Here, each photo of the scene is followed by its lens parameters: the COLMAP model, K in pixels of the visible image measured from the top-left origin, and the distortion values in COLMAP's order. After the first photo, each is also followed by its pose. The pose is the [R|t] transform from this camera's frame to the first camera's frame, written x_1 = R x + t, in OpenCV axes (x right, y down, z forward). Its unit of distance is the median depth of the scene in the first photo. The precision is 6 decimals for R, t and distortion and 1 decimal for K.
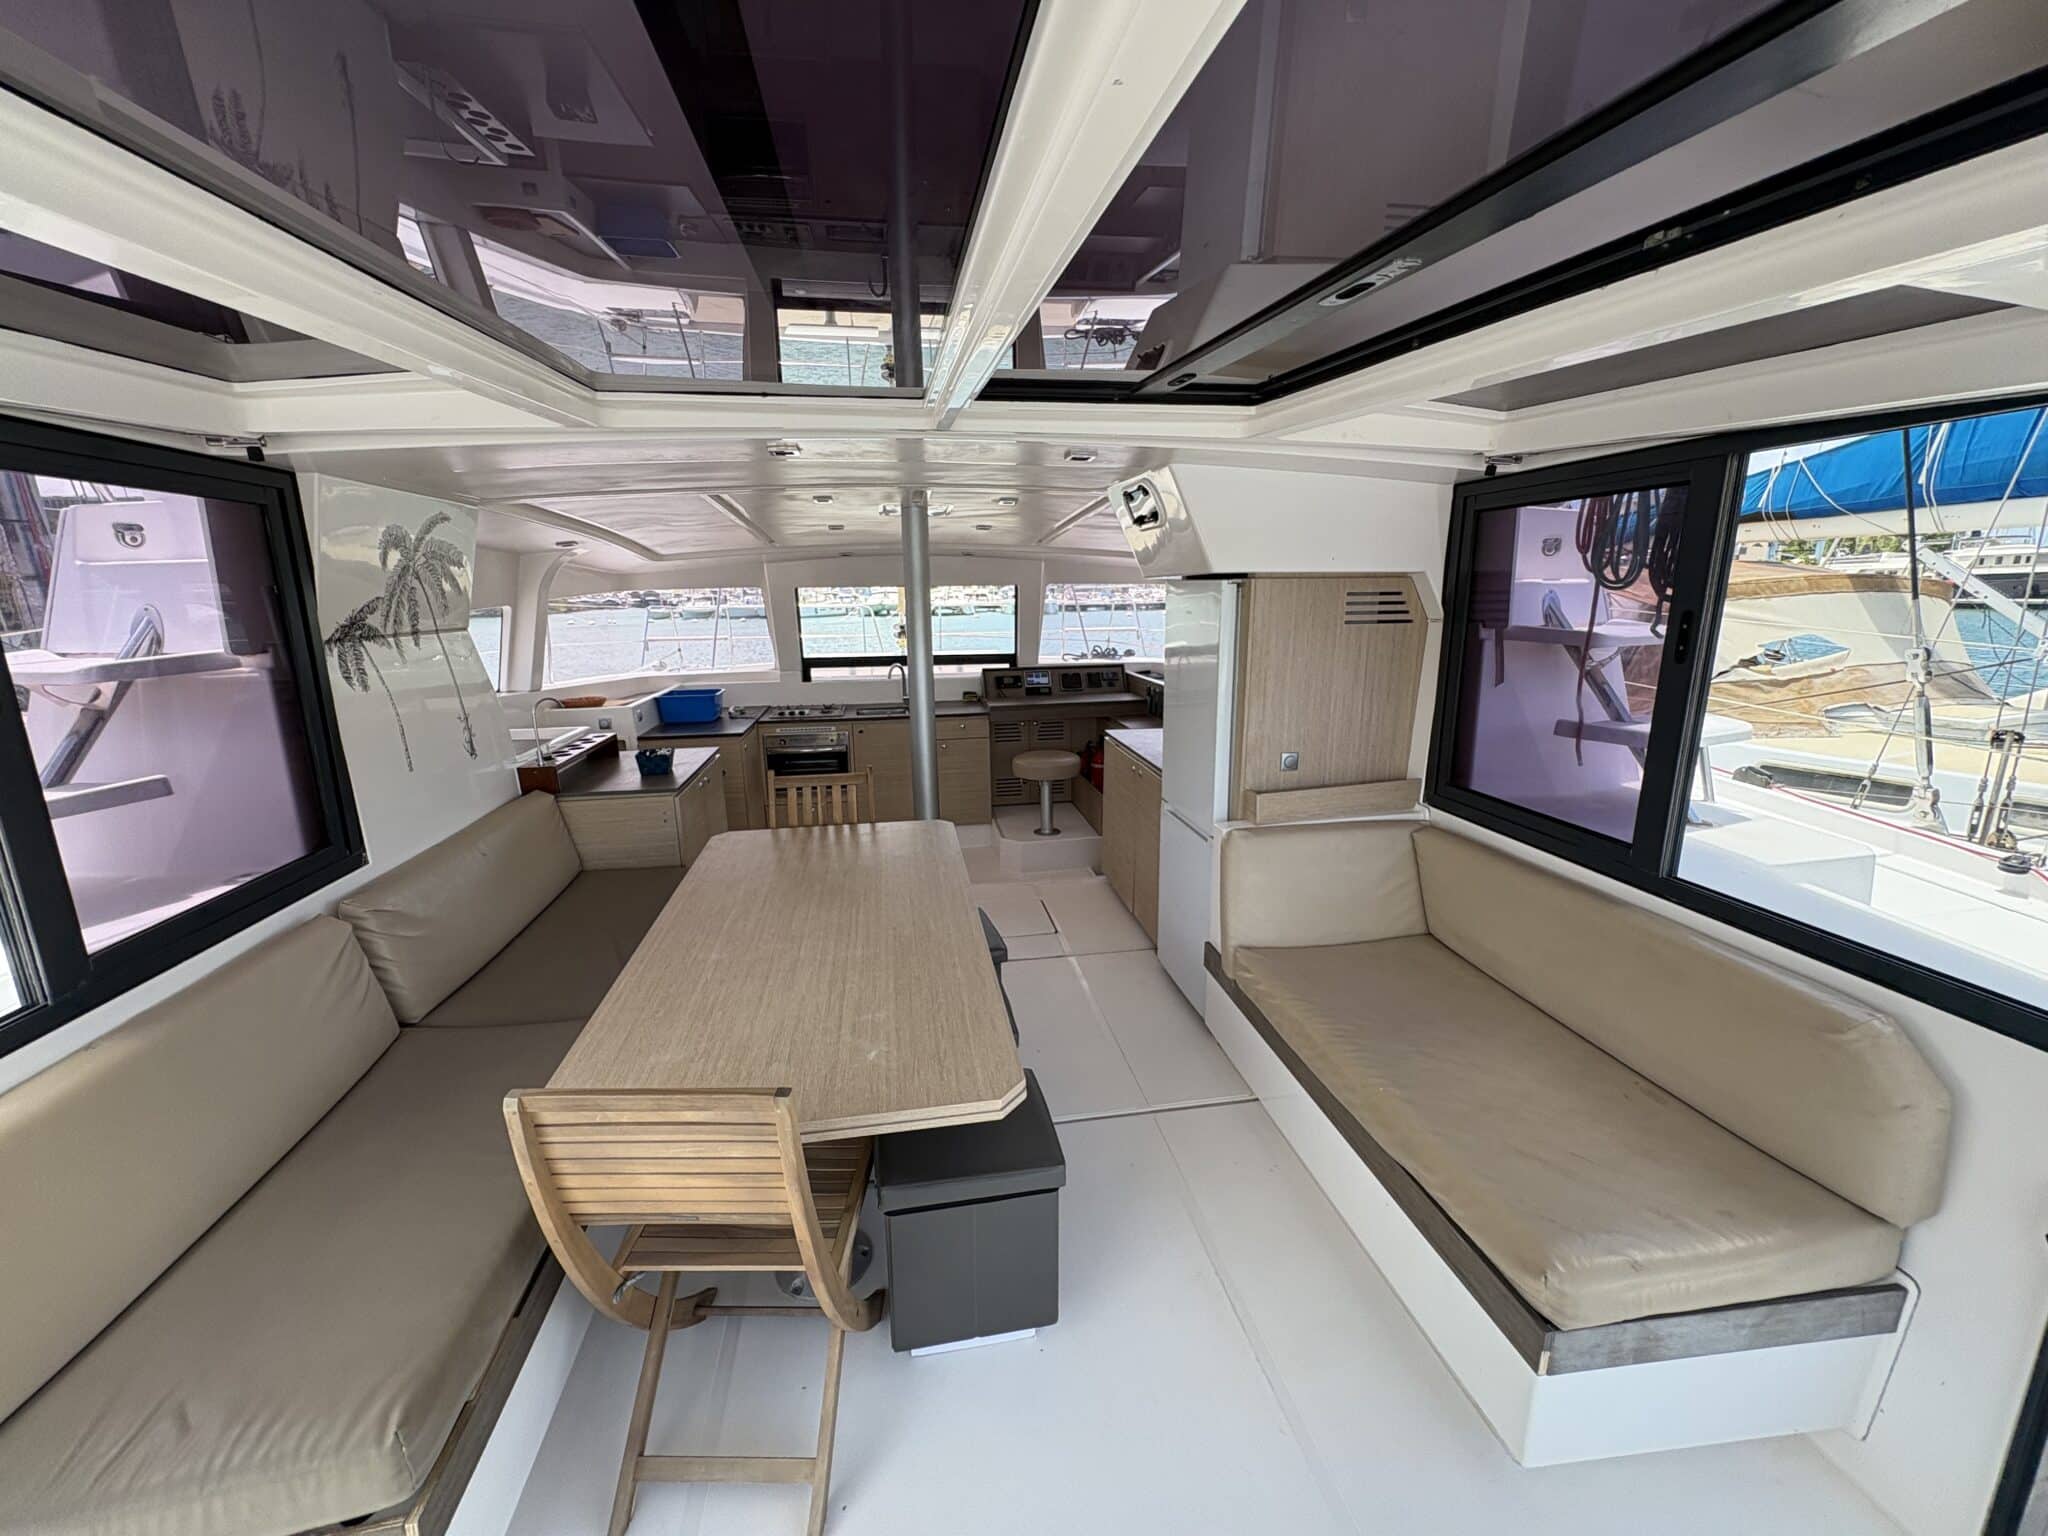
lens RADIAL K [[818.3, 0, 1025.2], [0, 818.3, 766.7], [0, 0, 1]] dist [0.002068, 0.000399]
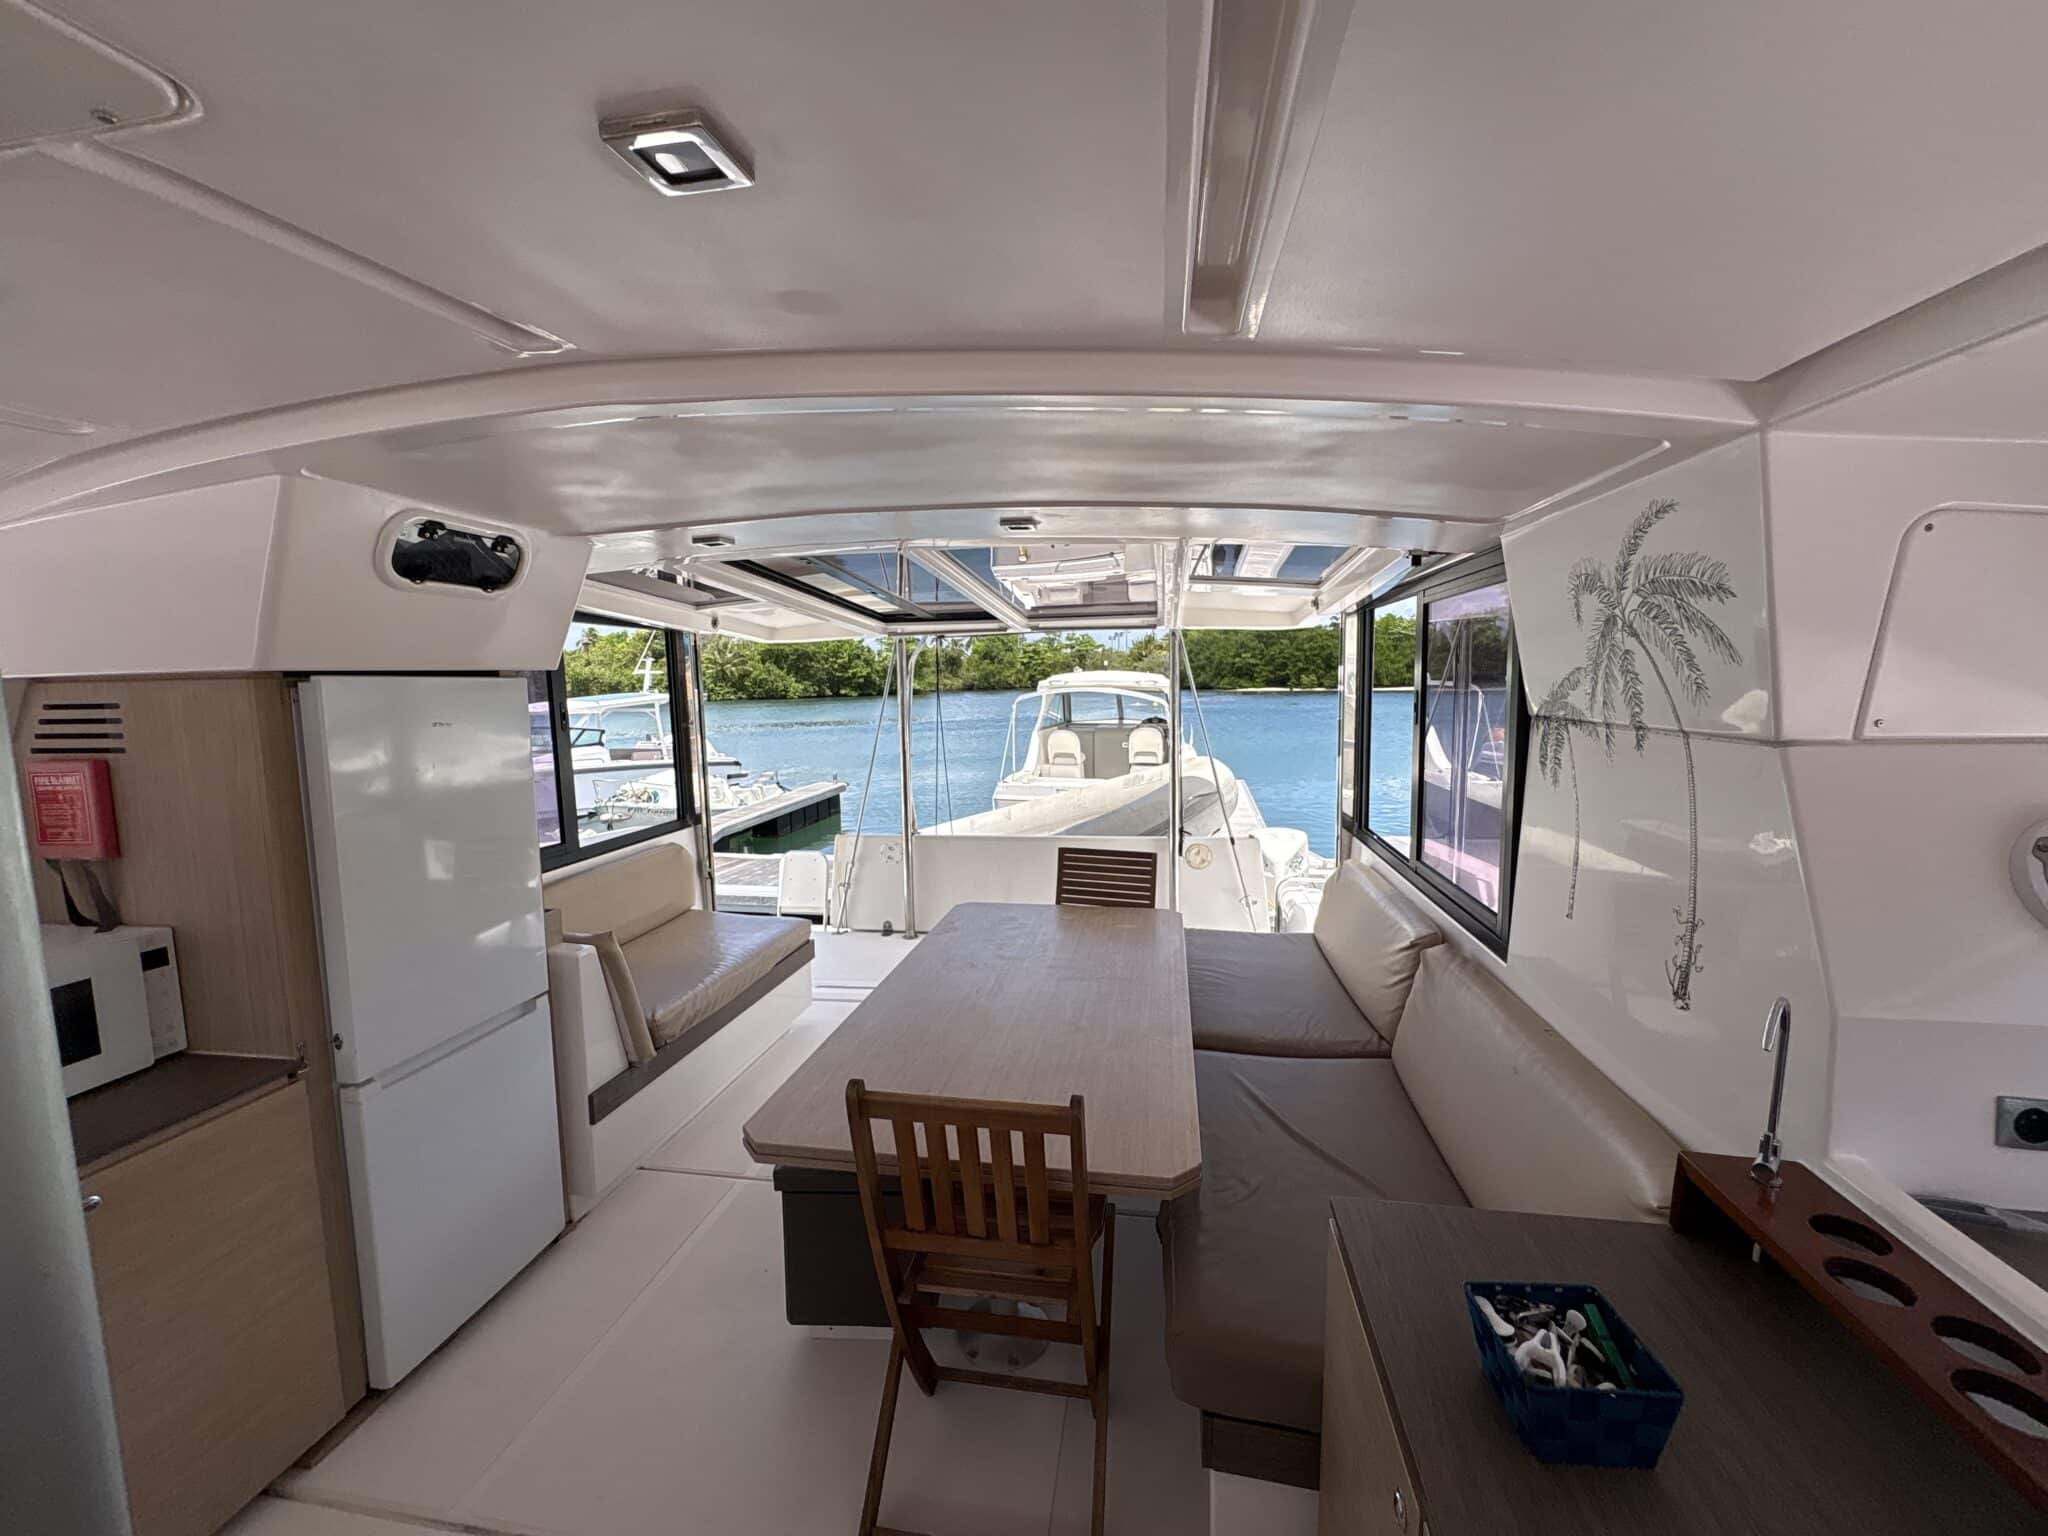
lens RADIAL K [[818.3, 0, 1021.7], [0, 818.3, 770.0], [0, 0, 1]] dist [0.002068, 0.000399]
pose [[-0.944316, -0.007523, 0.328954, -0.504964], [0.098500, 0.947430, 0.304425, -0.340136], [-0.313951, 0.319875, -0.893932, 1.598882]]
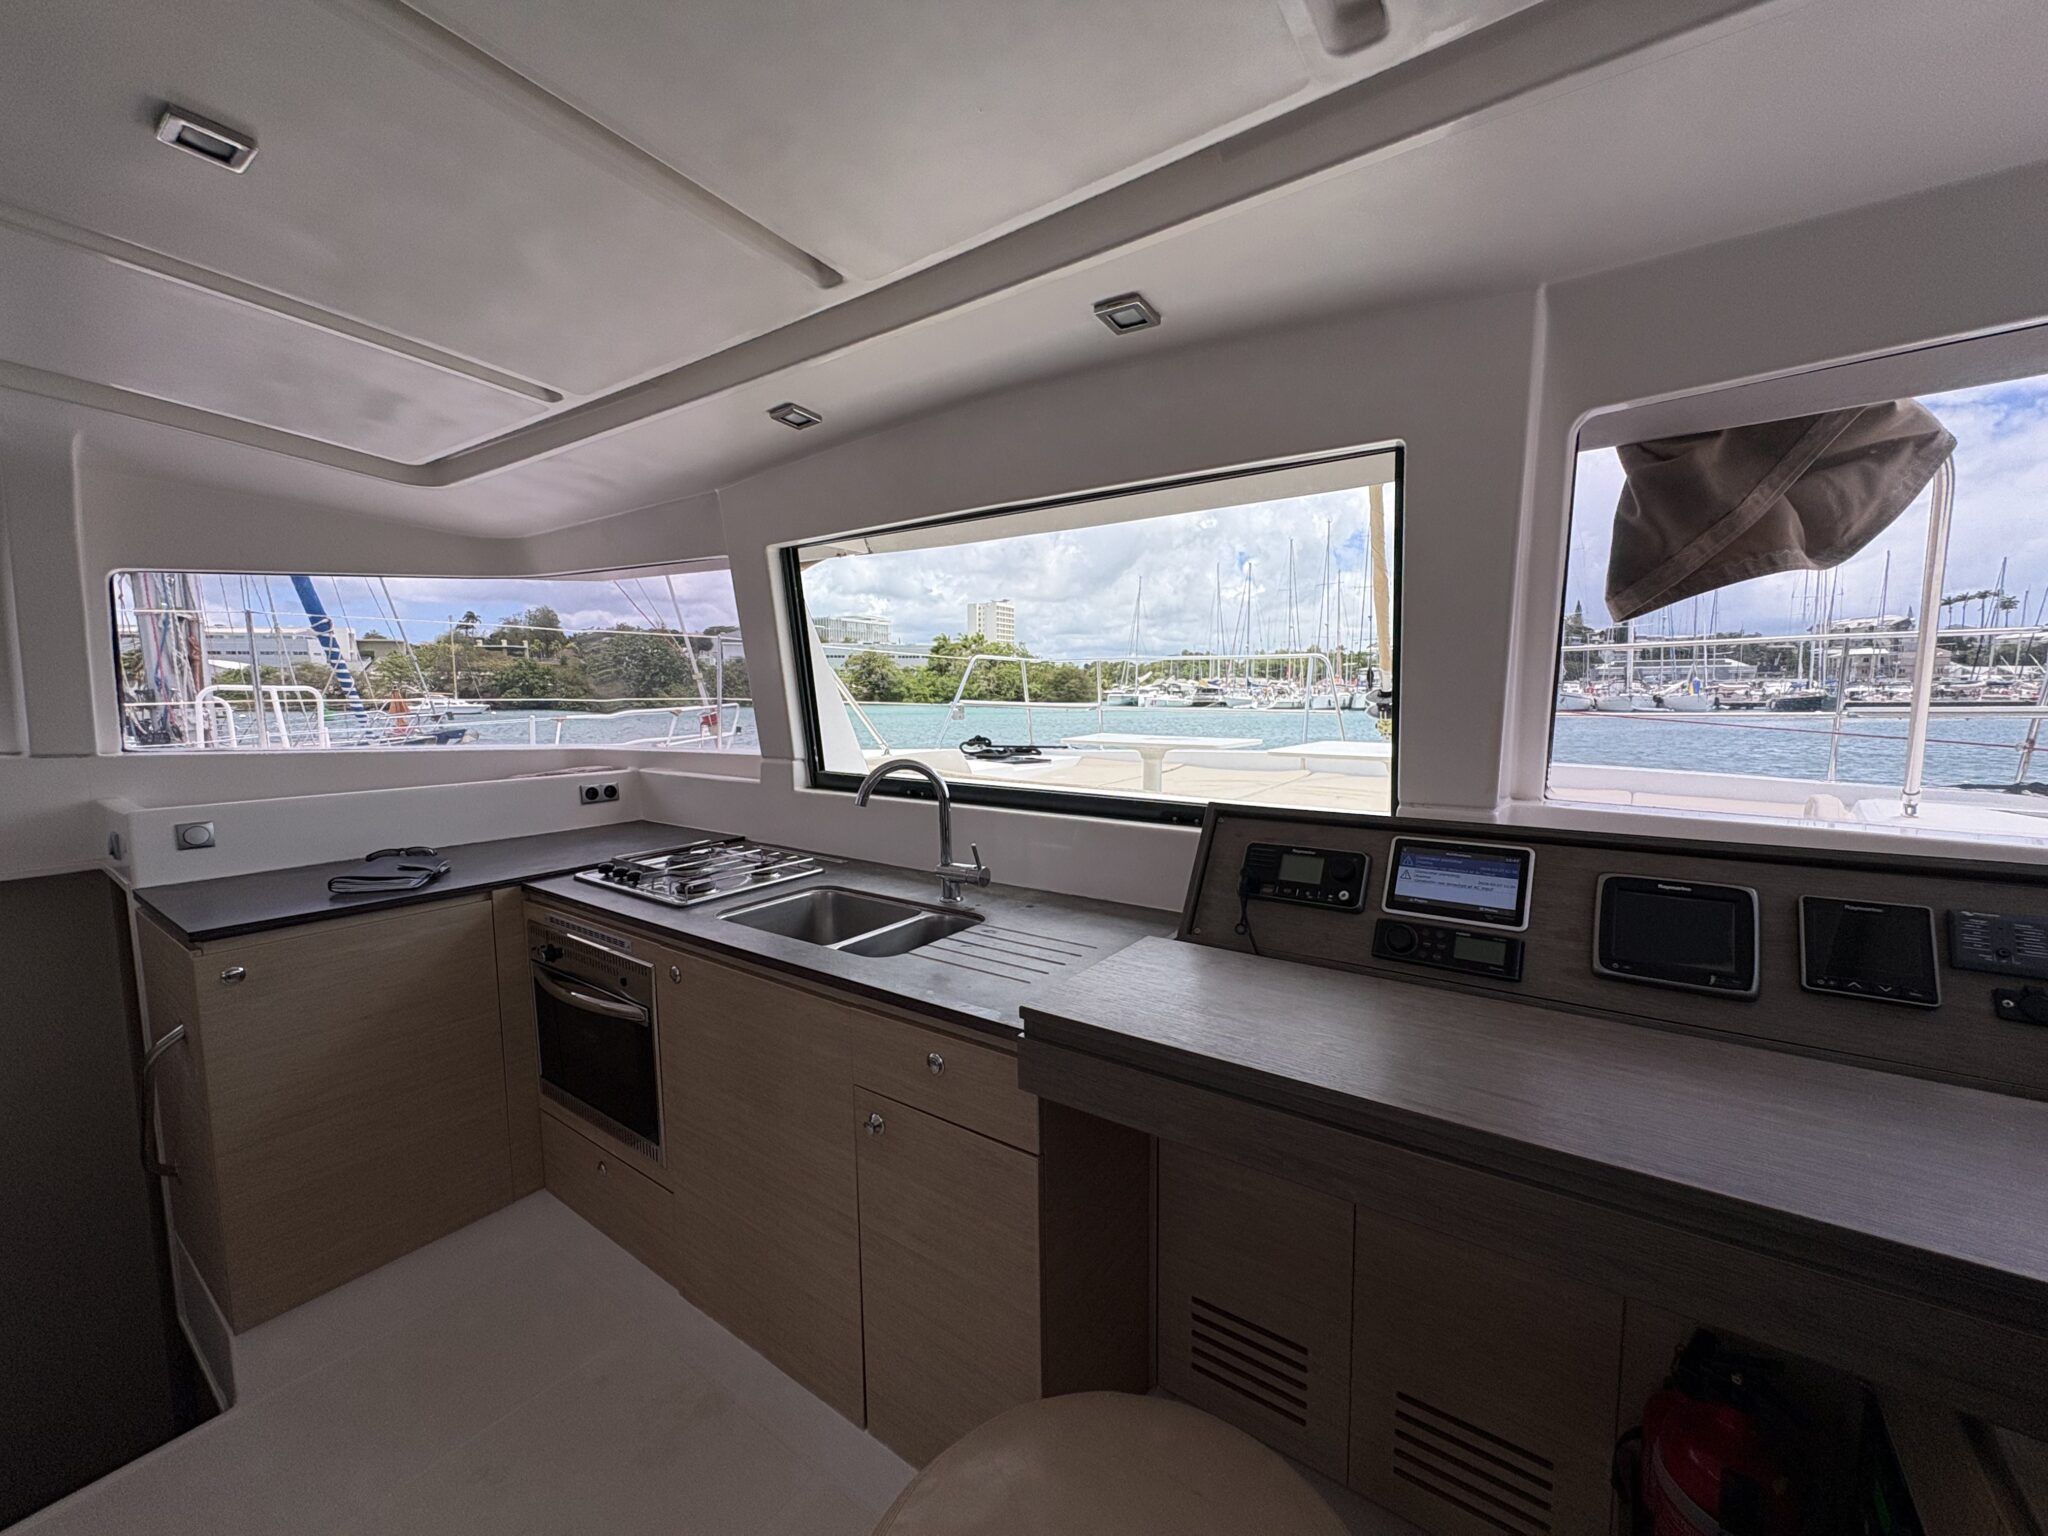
lens RADIAL K [[818.3, 0, 1021.5], [0, 818.3, 747.1], [0, 0, 1]] dist [0.002068, 0.000399]
pose [[0.706150, 0.059200, -0.705583, 0.174675], [-0.152115, 0.985915, -0.069517, -0.244902], [0.691529, 0.156419, 0.705210, 1.738415]]
